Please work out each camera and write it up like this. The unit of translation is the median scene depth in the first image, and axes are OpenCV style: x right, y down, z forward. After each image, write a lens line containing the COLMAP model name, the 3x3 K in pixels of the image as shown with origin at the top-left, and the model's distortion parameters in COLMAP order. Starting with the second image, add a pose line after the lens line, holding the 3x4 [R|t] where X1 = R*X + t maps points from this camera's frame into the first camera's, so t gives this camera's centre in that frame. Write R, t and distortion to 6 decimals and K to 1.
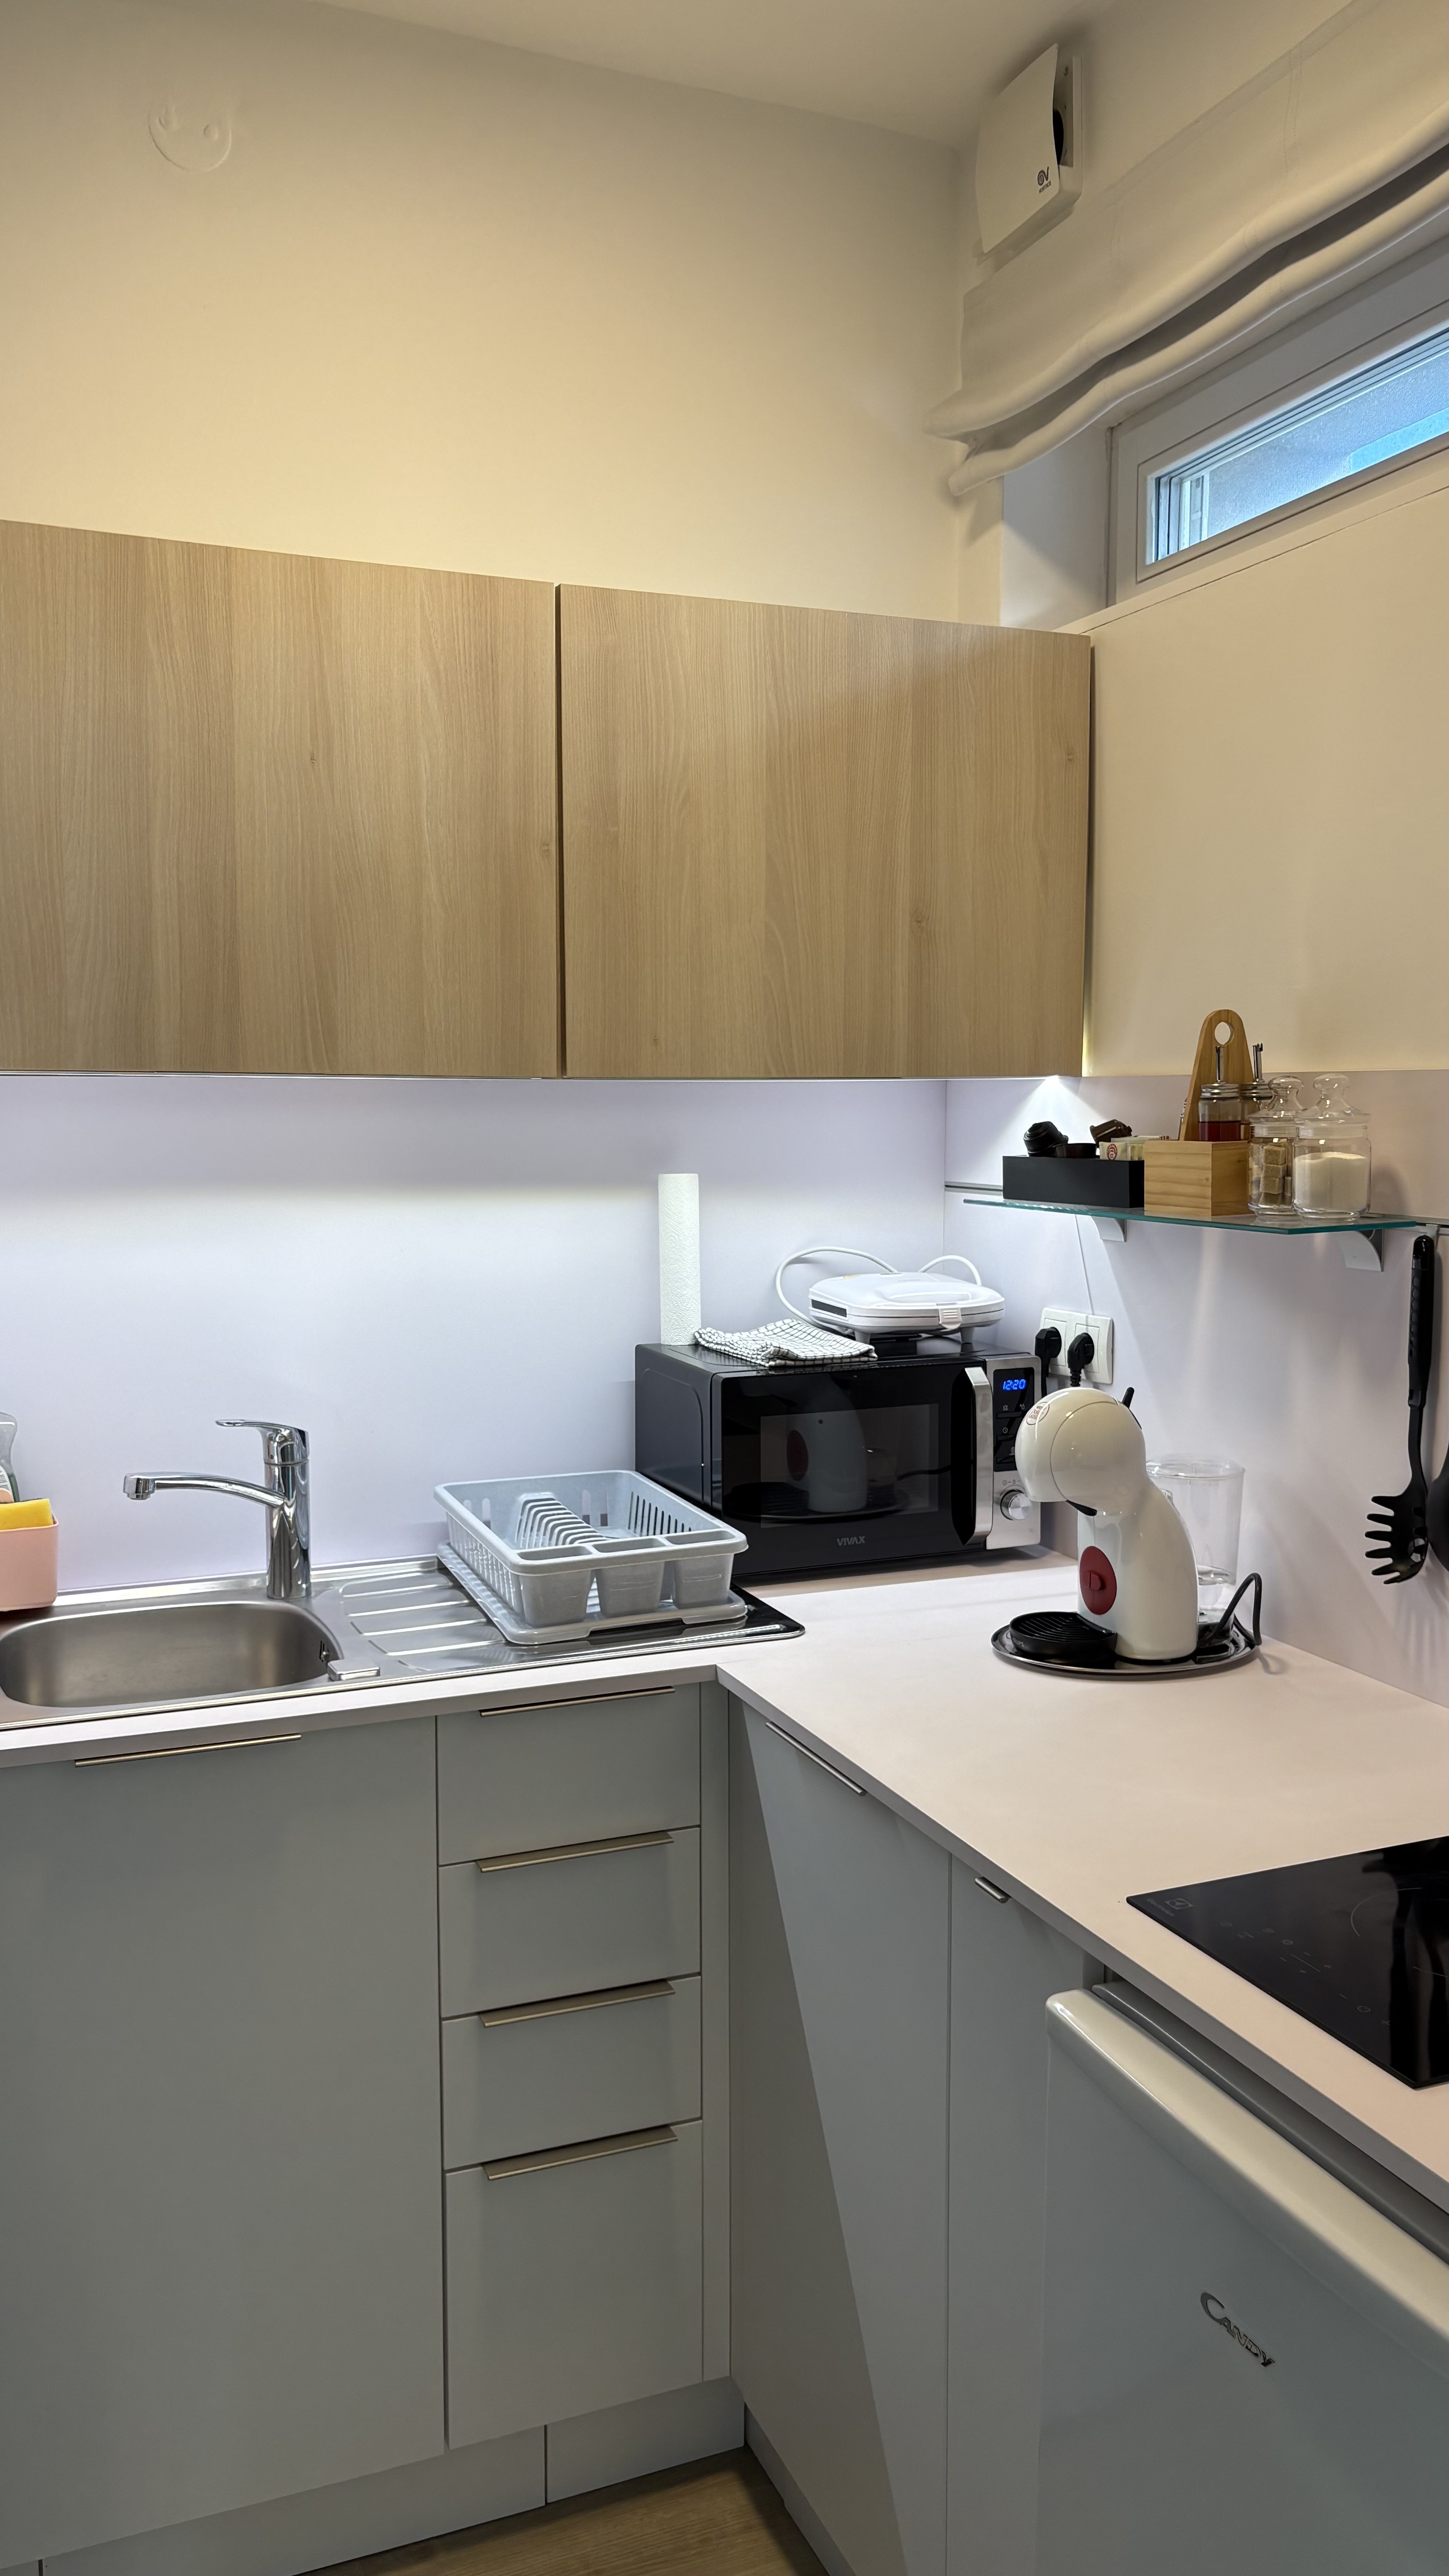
lens RADIAL K [[1934.9, 0, 739.6], [0, 1934.9, 1289.4], [0, 0, 1]] dist [0.037758, -0.042893]
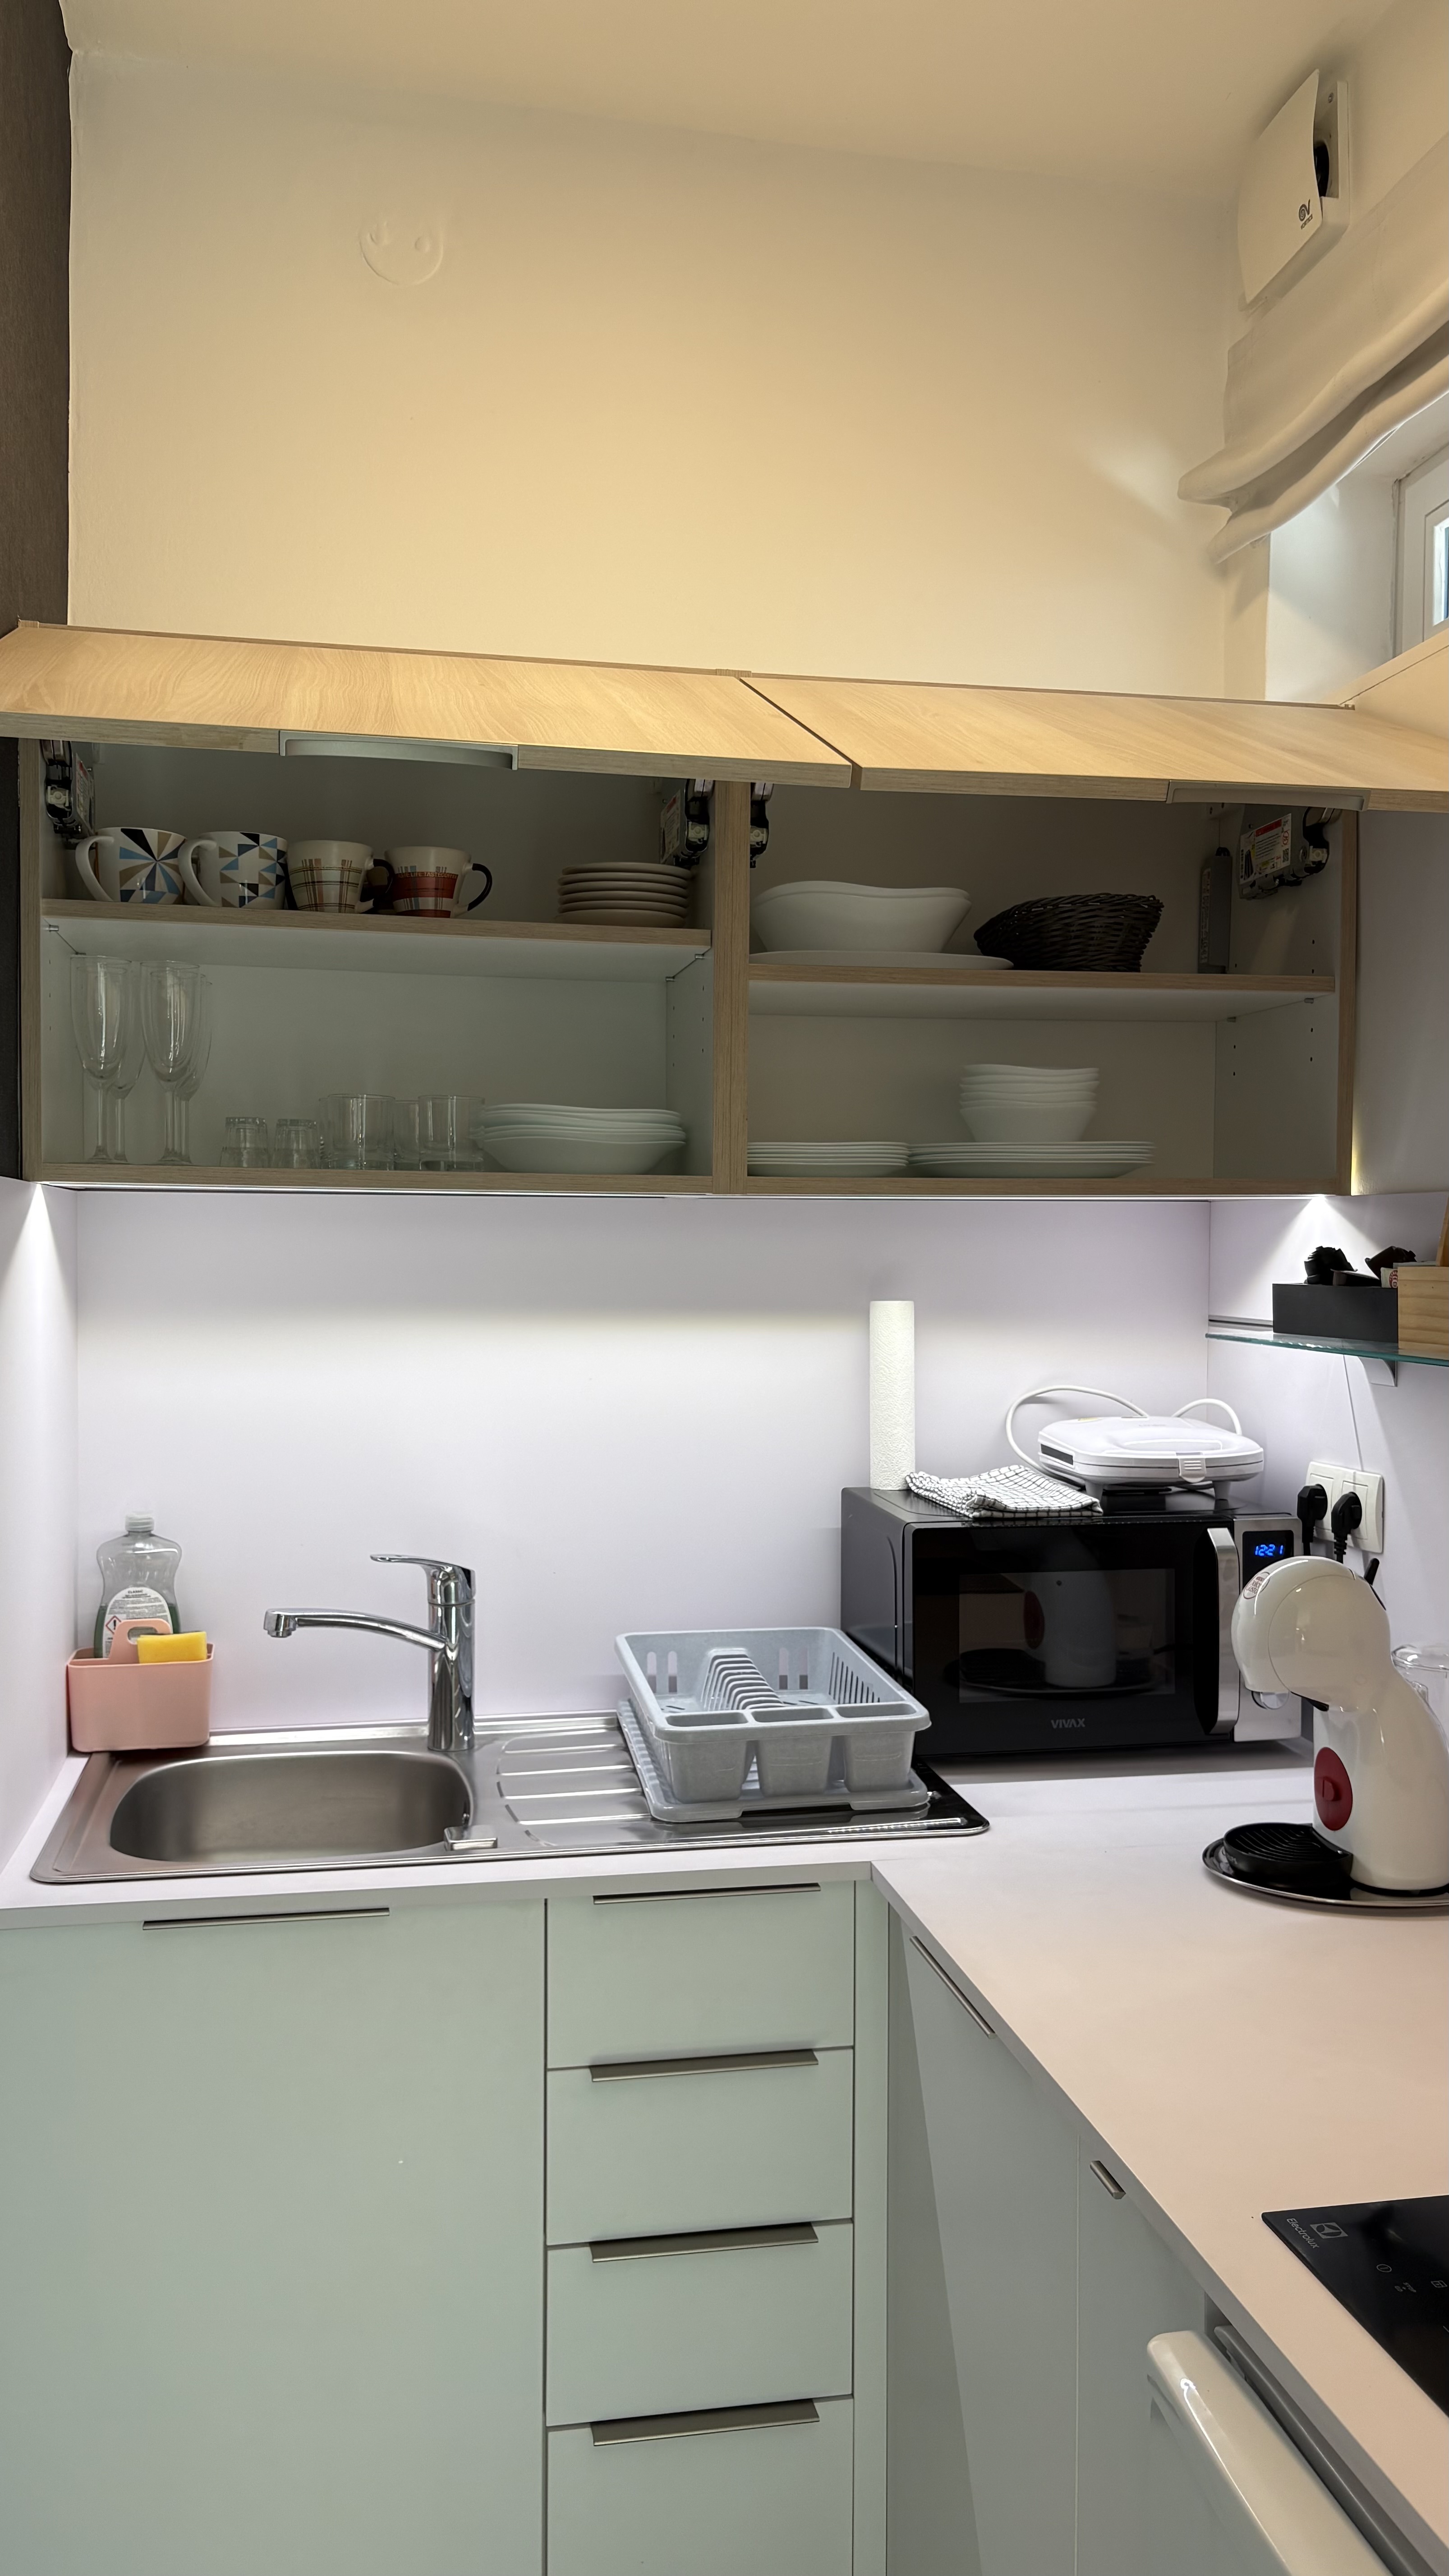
lens RADIAL K [[1952.5, 0, 738.7], [0, 1952.5, 1285.4], [0, 0, 1]] dist [0.060024, -0.116047]
pose [[0.980079, 0.011111, -0.198296, 0.088788], [-0.025959, 0.997035, -0.072436, 0.001299], [0.196904, 0.076140, 0.977462, 0.095156]]
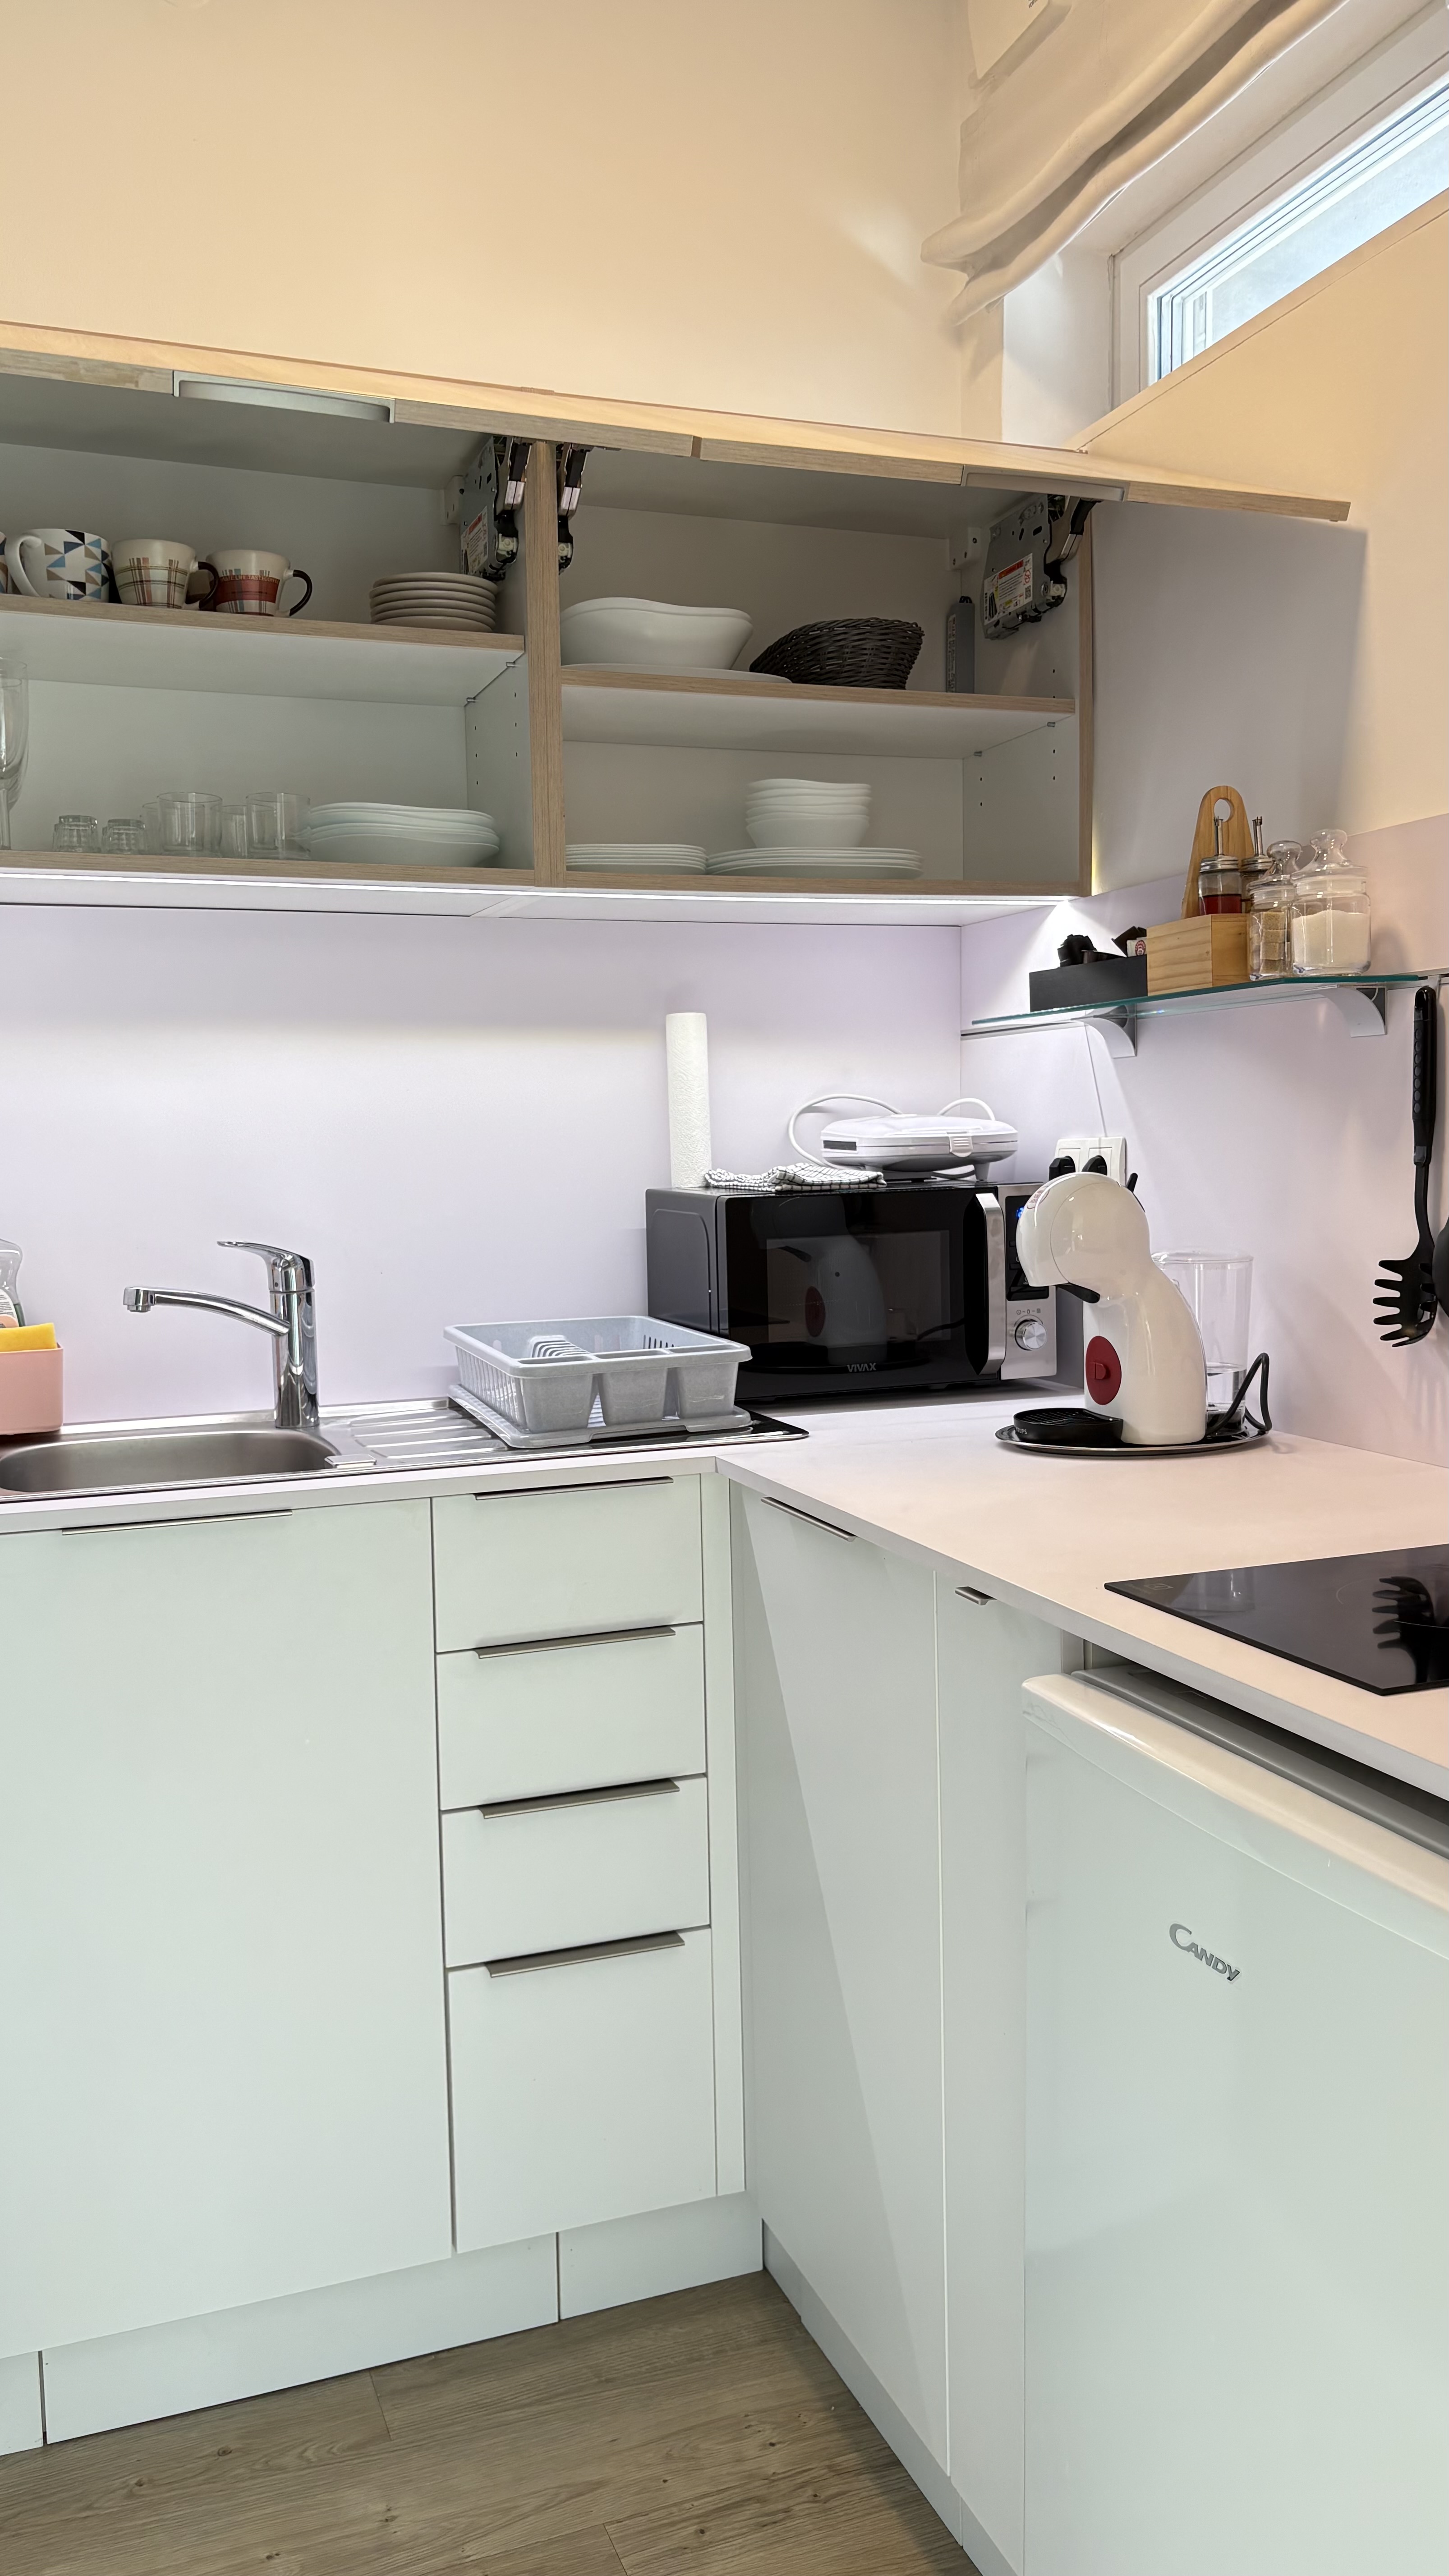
lens RADIAL K [[1934.9, 0, 739.6], [0, 1934.9, 1289.4], [0, 0, 1]] dist [0.037758, -0.042893]
pose [[0.999269, -0.016083, -0.034683, 0.031556], [0.015667, 0.999802, -0.012235, 0.105830], [0.034873, 0.011683, 0.999323, 0.011531]]
